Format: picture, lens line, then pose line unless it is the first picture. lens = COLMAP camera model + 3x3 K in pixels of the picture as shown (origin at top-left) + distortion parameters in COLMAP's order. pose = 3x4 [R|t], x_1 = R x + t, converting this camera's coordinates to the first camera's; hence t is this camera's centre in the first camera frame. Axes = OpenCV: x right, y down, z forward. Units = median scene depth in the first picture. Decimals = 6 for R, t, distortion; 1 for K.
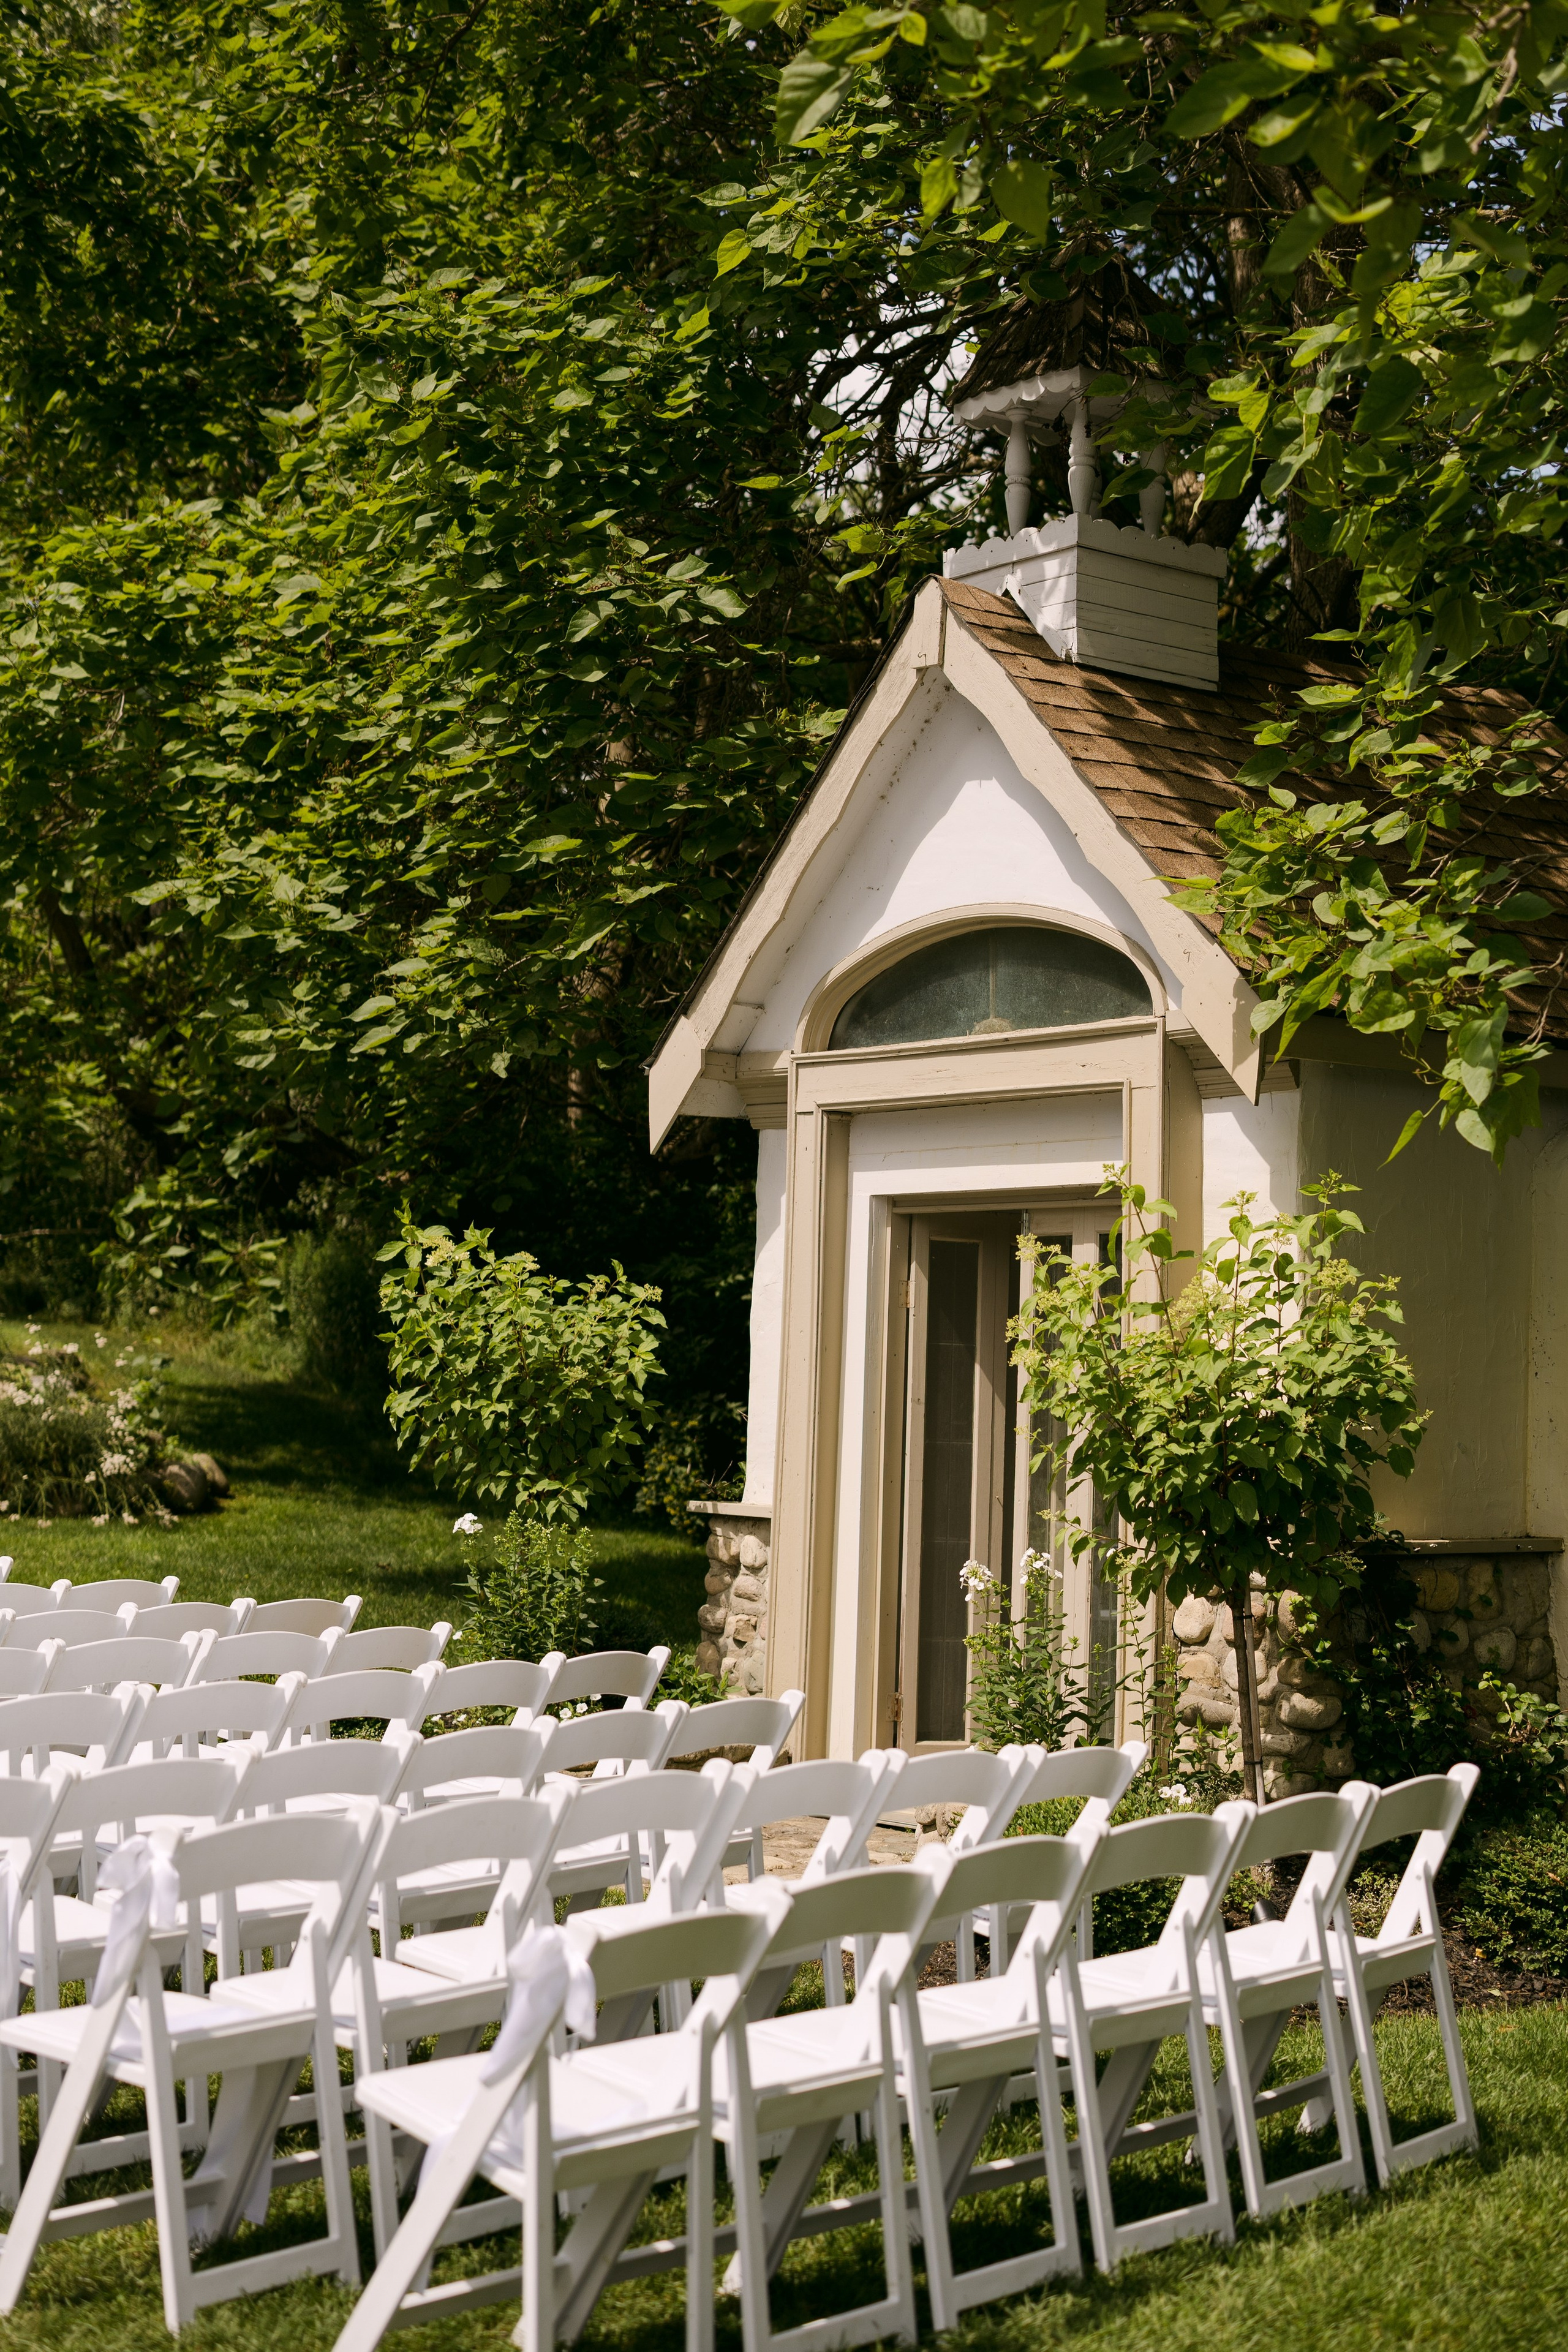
lens RADIAL K [[2971.7, 0, 755.4], [0, 2971.7, 1184.2], [0, 0, 1]] dist [0.006061, -0.014599]
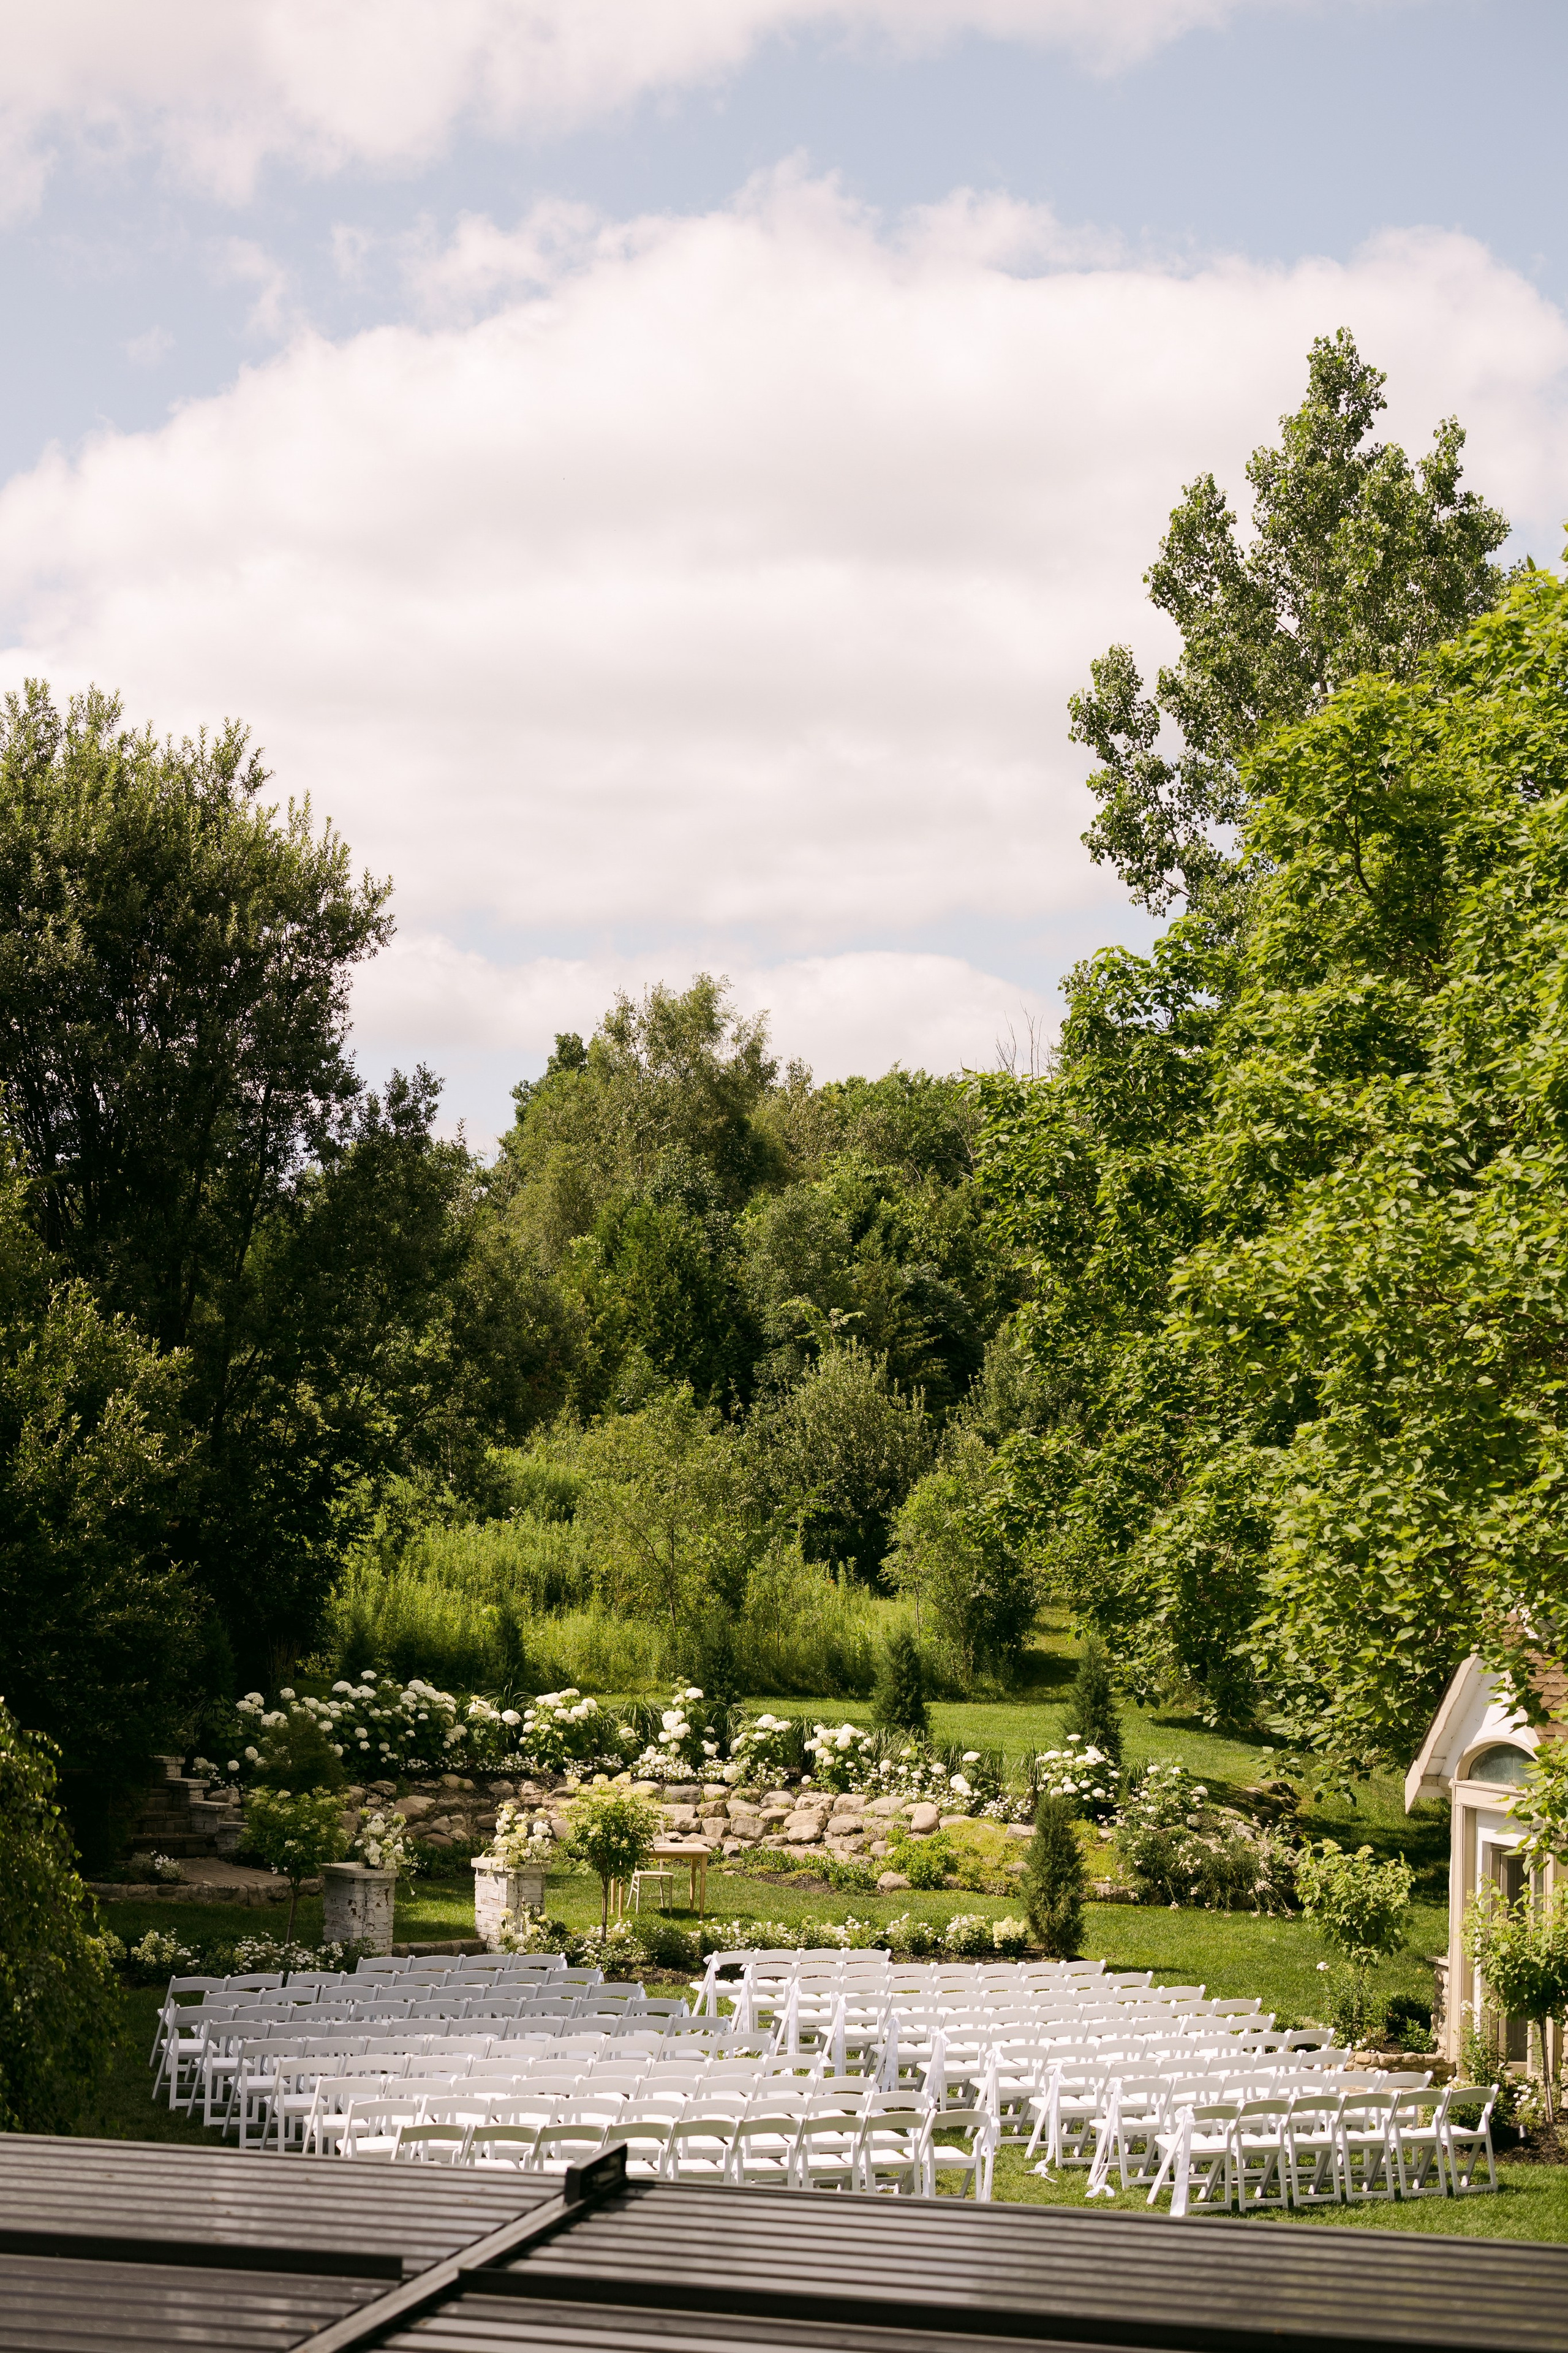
lens RADIAL K [[2972.7, 0, 755.4], [0, 2972.7, 1184.7], [0, 0, 1]] dist [0.006061, -0.014599]
pose [[0.895136, -0.053719, -0.442546, 0.615994], [0.020435, 0.996614, -0.079642, -0.353224], [0.445325, 0.062247, 0.893202, -1.517737]]
